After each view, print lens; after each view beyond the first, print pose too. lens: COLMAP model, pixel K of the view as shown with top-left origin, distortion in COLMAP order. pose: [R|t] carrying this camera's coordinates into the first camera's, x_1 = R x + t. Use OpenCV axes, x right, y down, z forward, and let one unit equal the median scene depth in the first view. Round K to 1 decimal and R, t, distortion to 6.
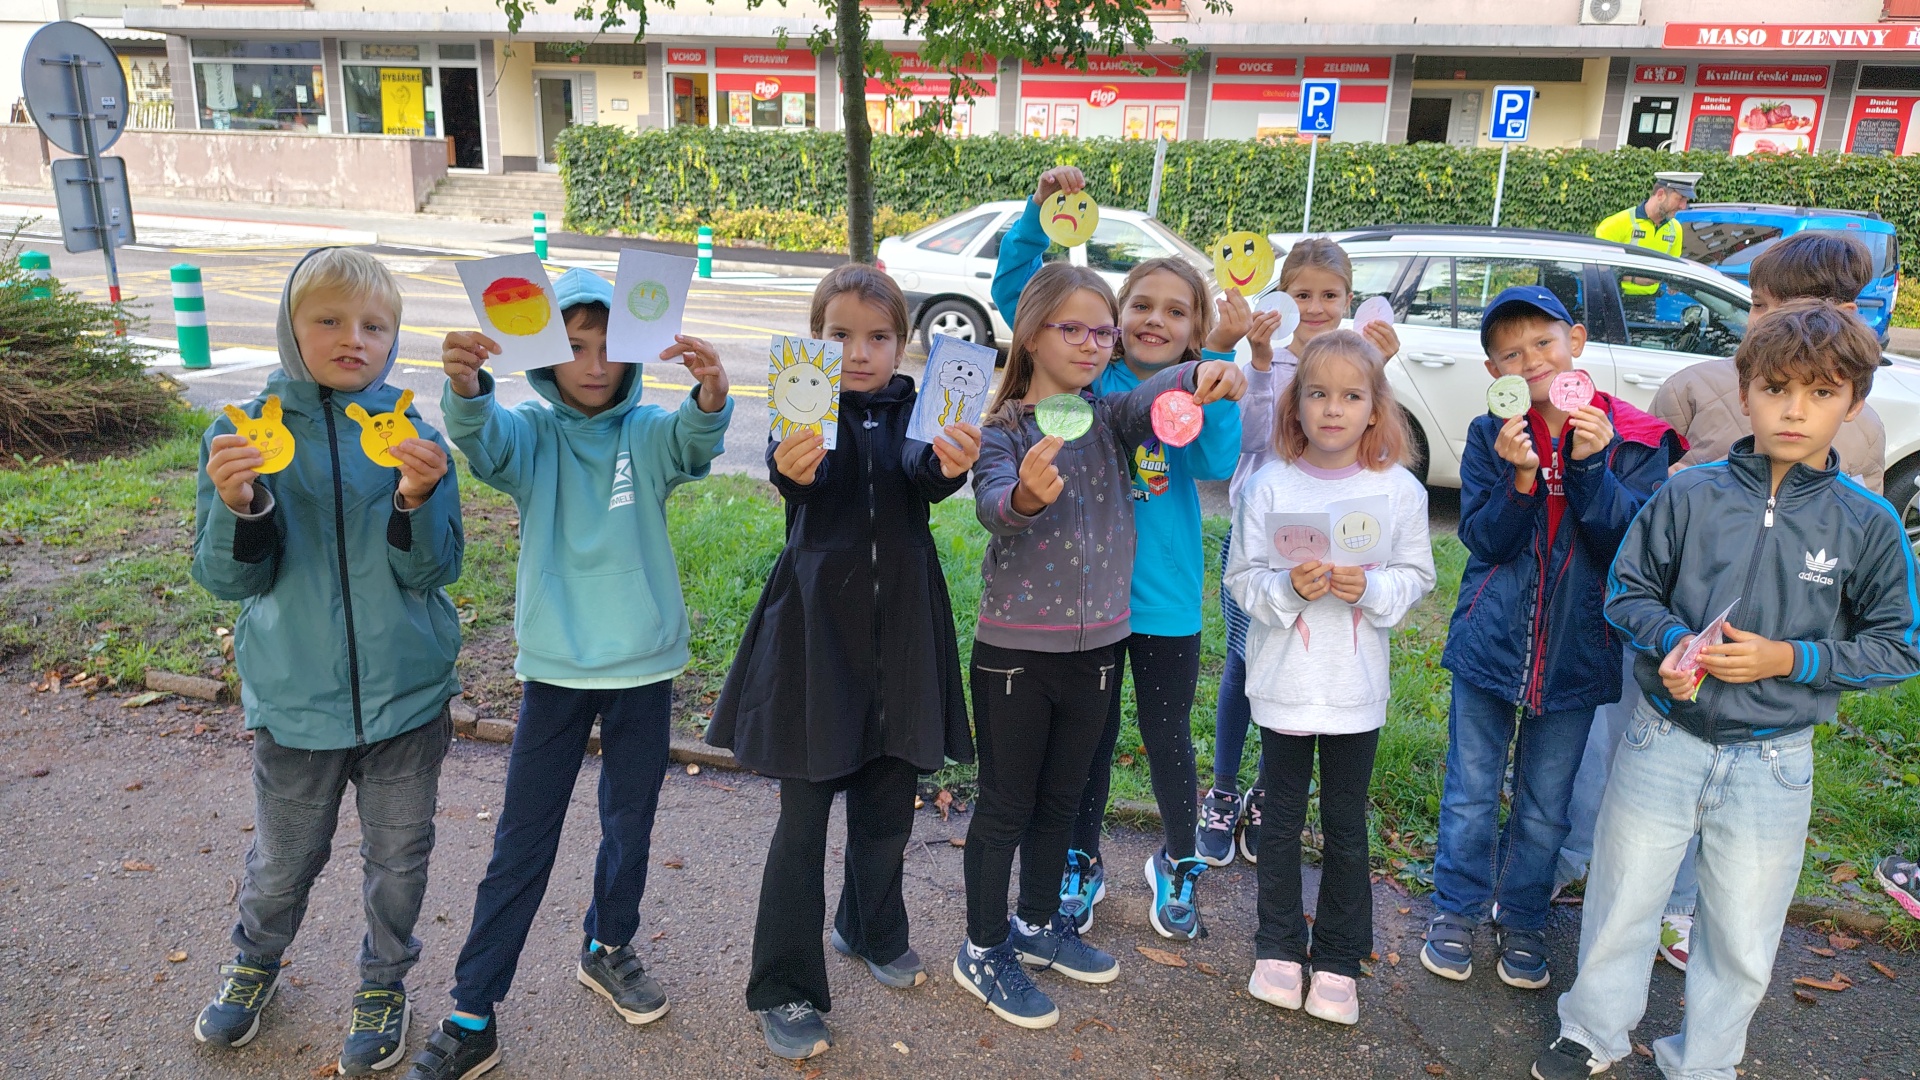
lens RADIAL K [[1309.5, 0, 961.7], [0, 1309.5, 539.5], [0, 0, 1]] dist [0.074219, -0.102098]
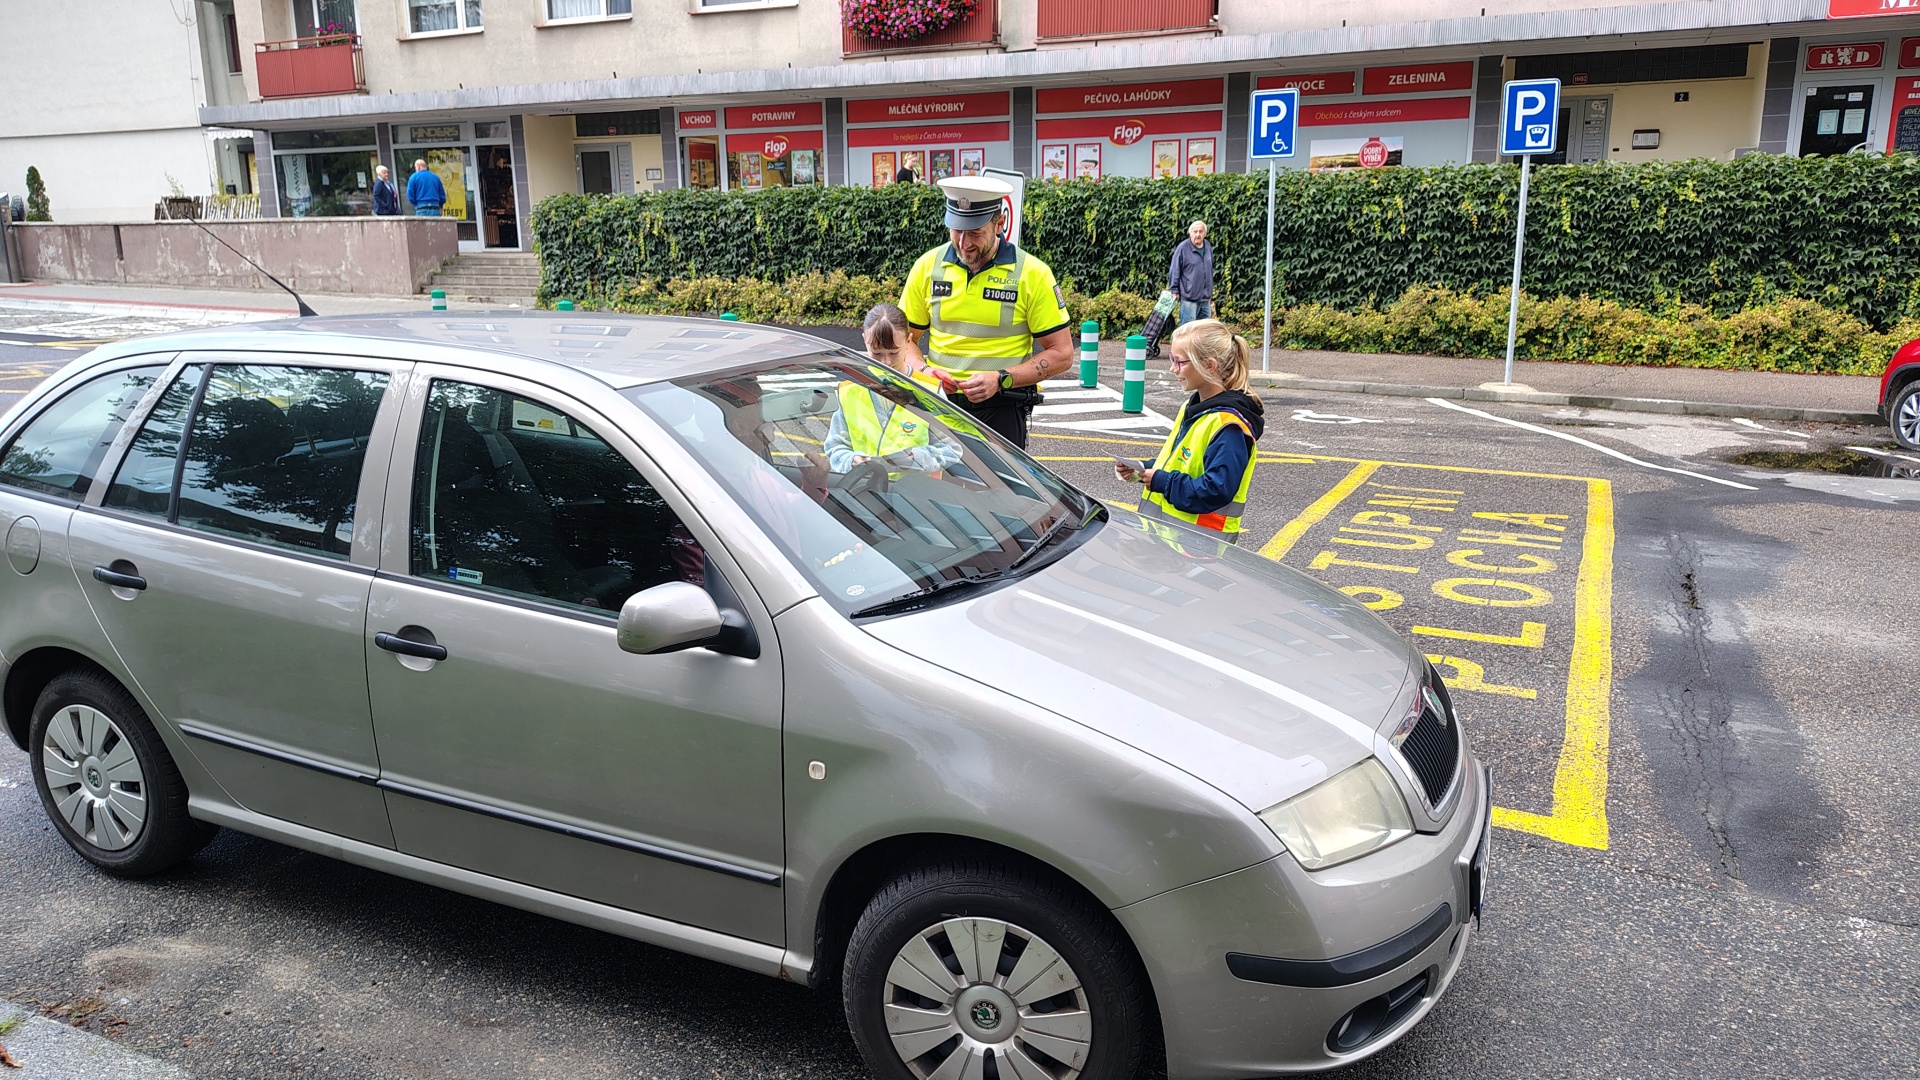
lens RADIAL K [[1303.8, 0, 951.3], [0, 1303.8, 529.1], [0, 0, 1]] dist [0.052084, -0.063380]
pose [[0.970940, 0.010179, -0.239107, 0.220424], [-0.022004, 0.998660, -0.046837, -0.040116], [0.238310, 0.050737, 0.969863, 0.177490]]
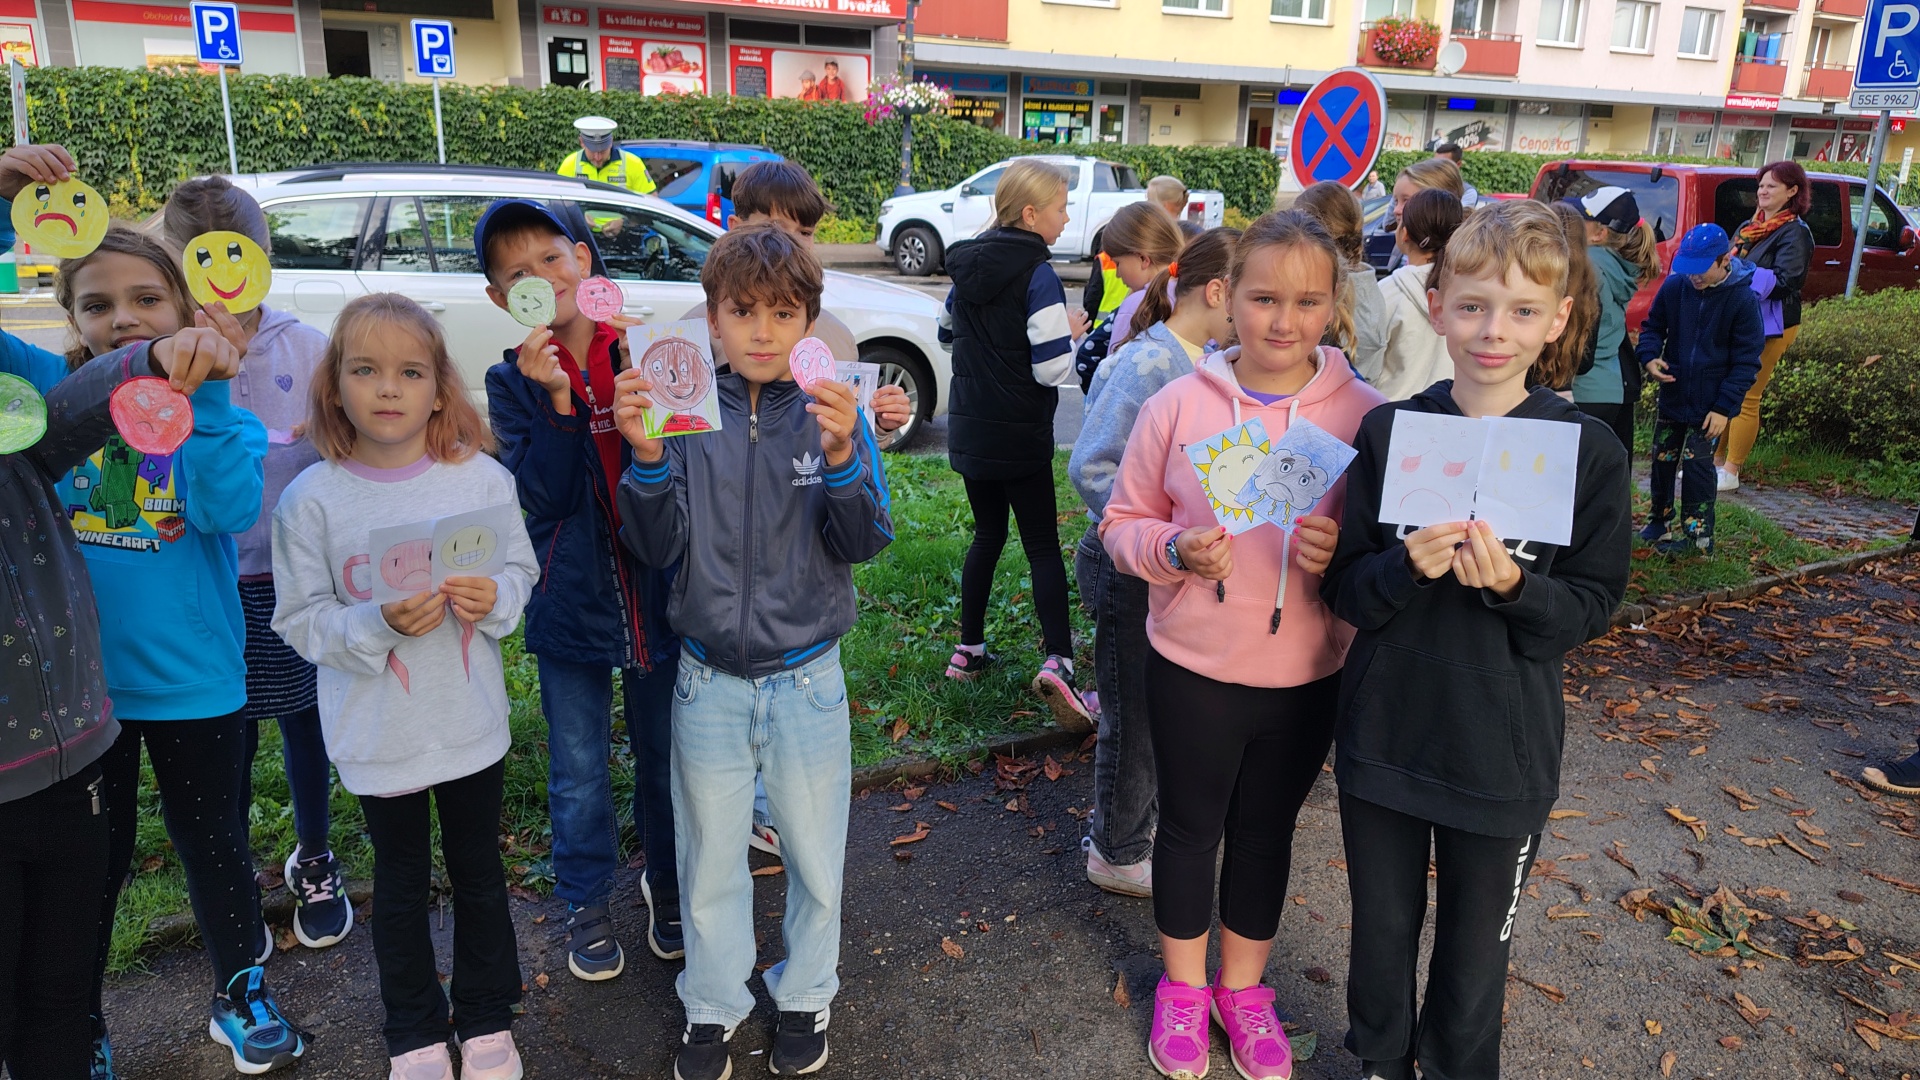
lens RADIAL K [[1309.5, 0, 961.7], [0, 1309.5, 539.5], [0, 0, 1]] dist [0.074219, -0.102098]
pose [[0.741137, -0.204697, 0.639386, 0.000933], [0.177221, 0.978254, 0.107761, -0.001352], [-0.647540, 0.033447, 0.761297, 0.007888]]
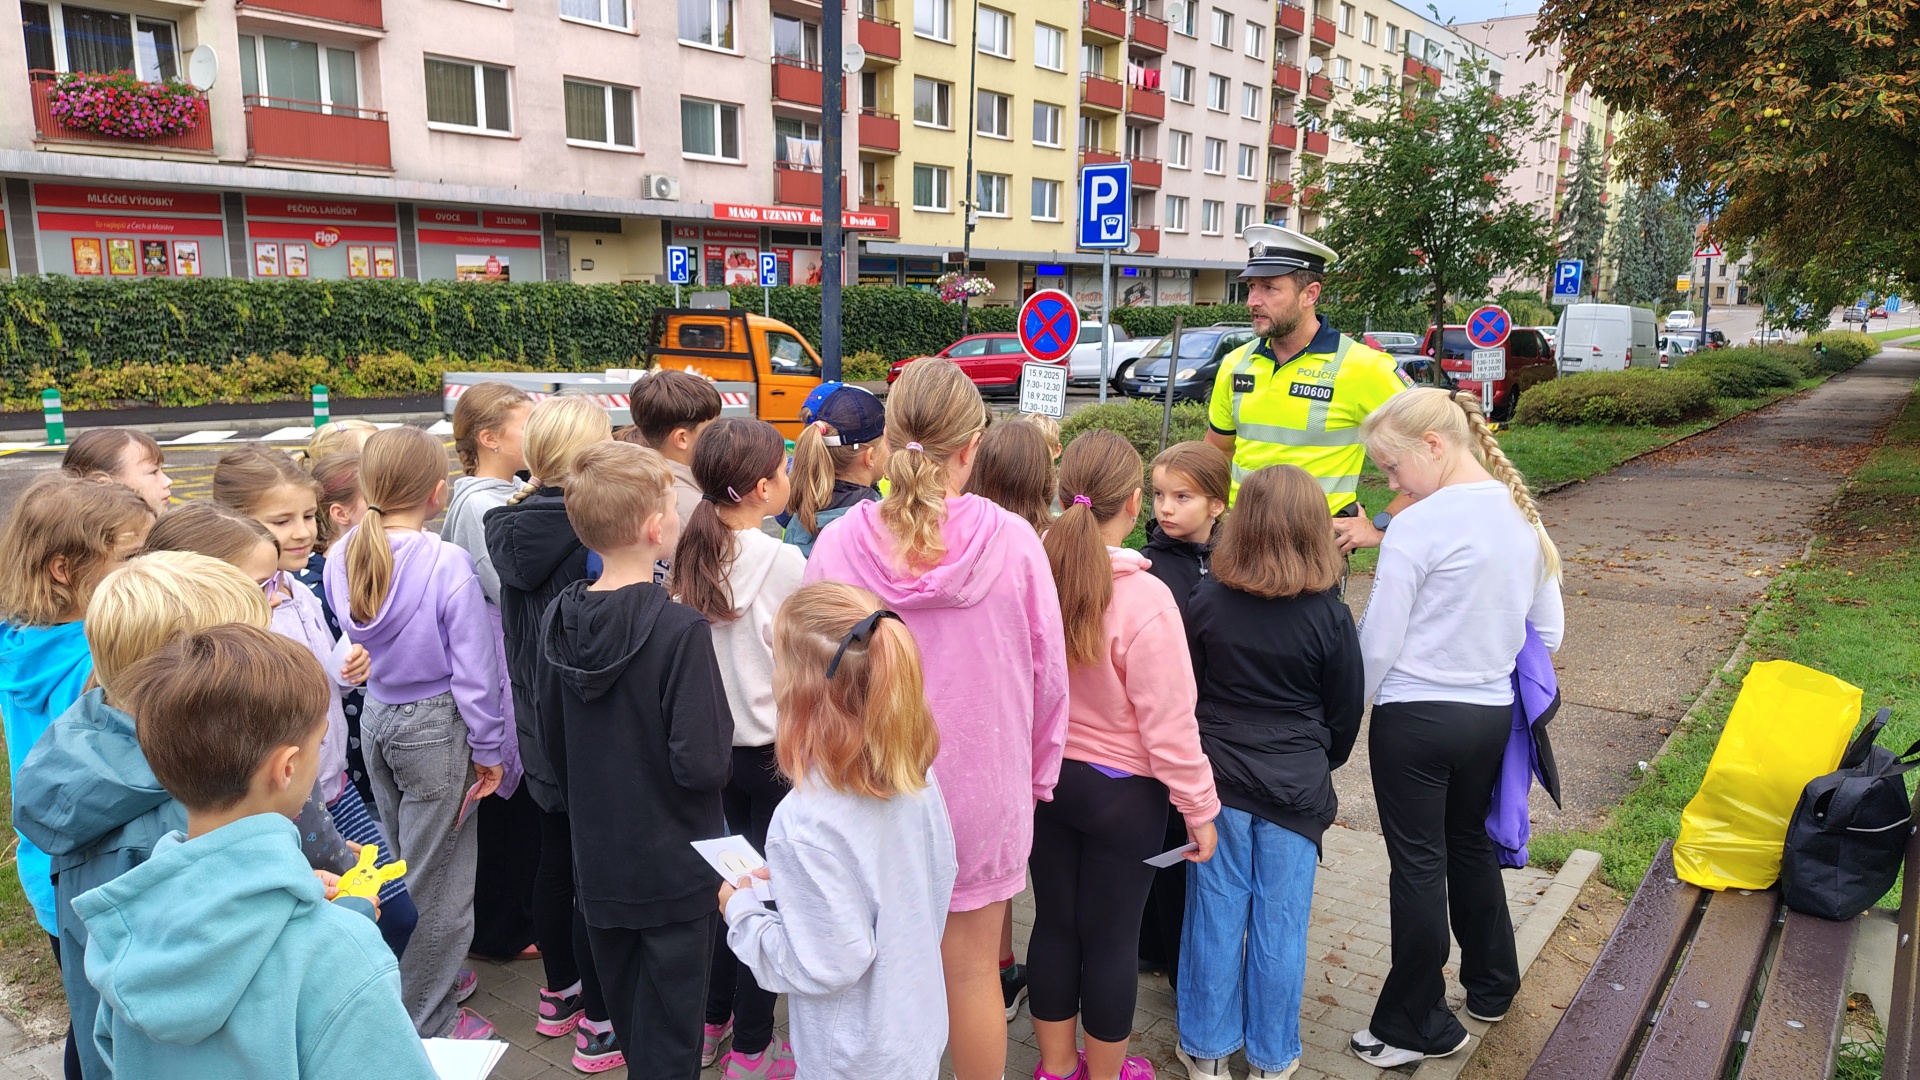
lens RADIAL K [[1314.4, 0, 956.6], [0, 1314.4, 528.9], [0, 0, 1]] dist [0.055466, -0.074689]
pose [[0.422370, -0.189683, 0.886354, -0.742073], [0.243192, 0.965721, 0.090781, -0.087379], [-0.873190, 0.177211, 0.454021, 0.112385]]
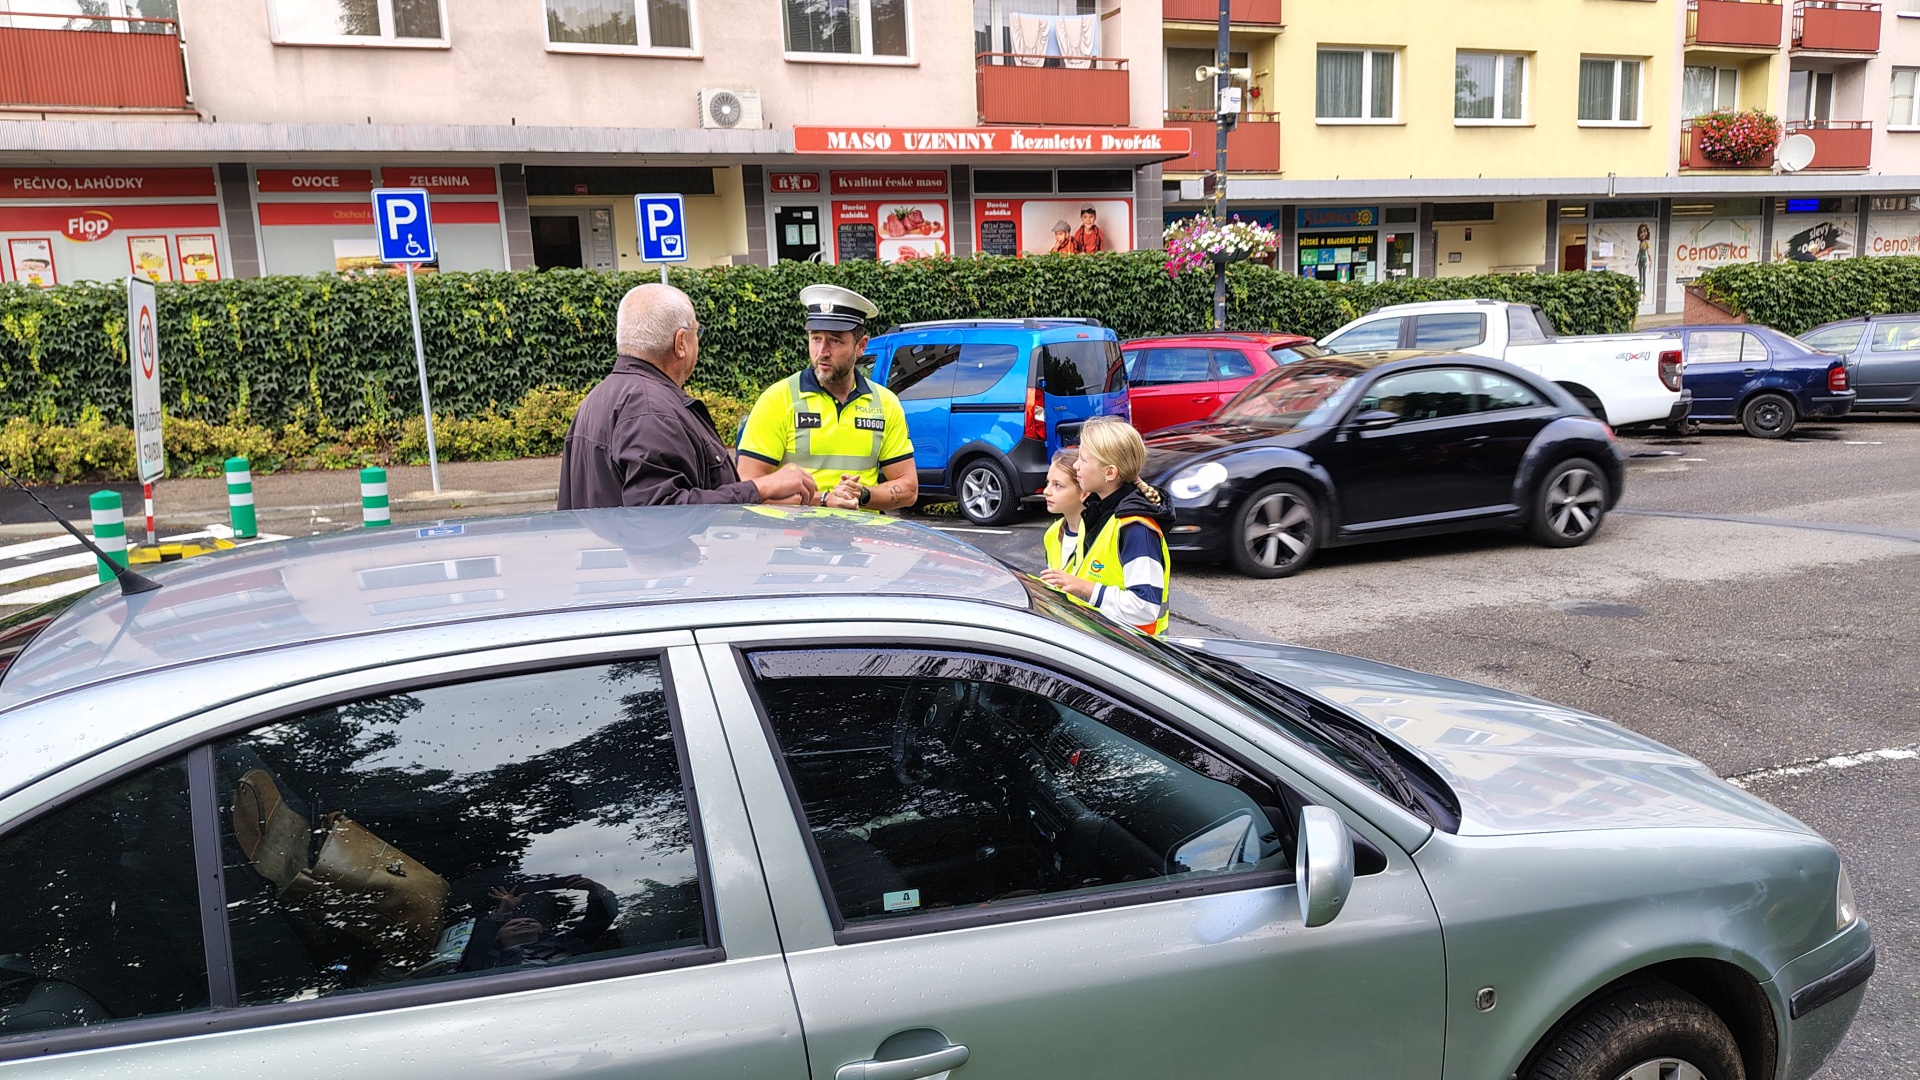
lens RADIAL K [[1303.8, 0, 951.3], [0, 1303.8, 529.1], [0, 0, 1]] dist [0.052084, -0.063380]
pose [[0.815528, -0.165890, 0.554432, 0.073083], [0.217929, 0.975543, -0.028669, -0.067713], [-0.536116, 0.144207, 0.831735, 0.224168]]
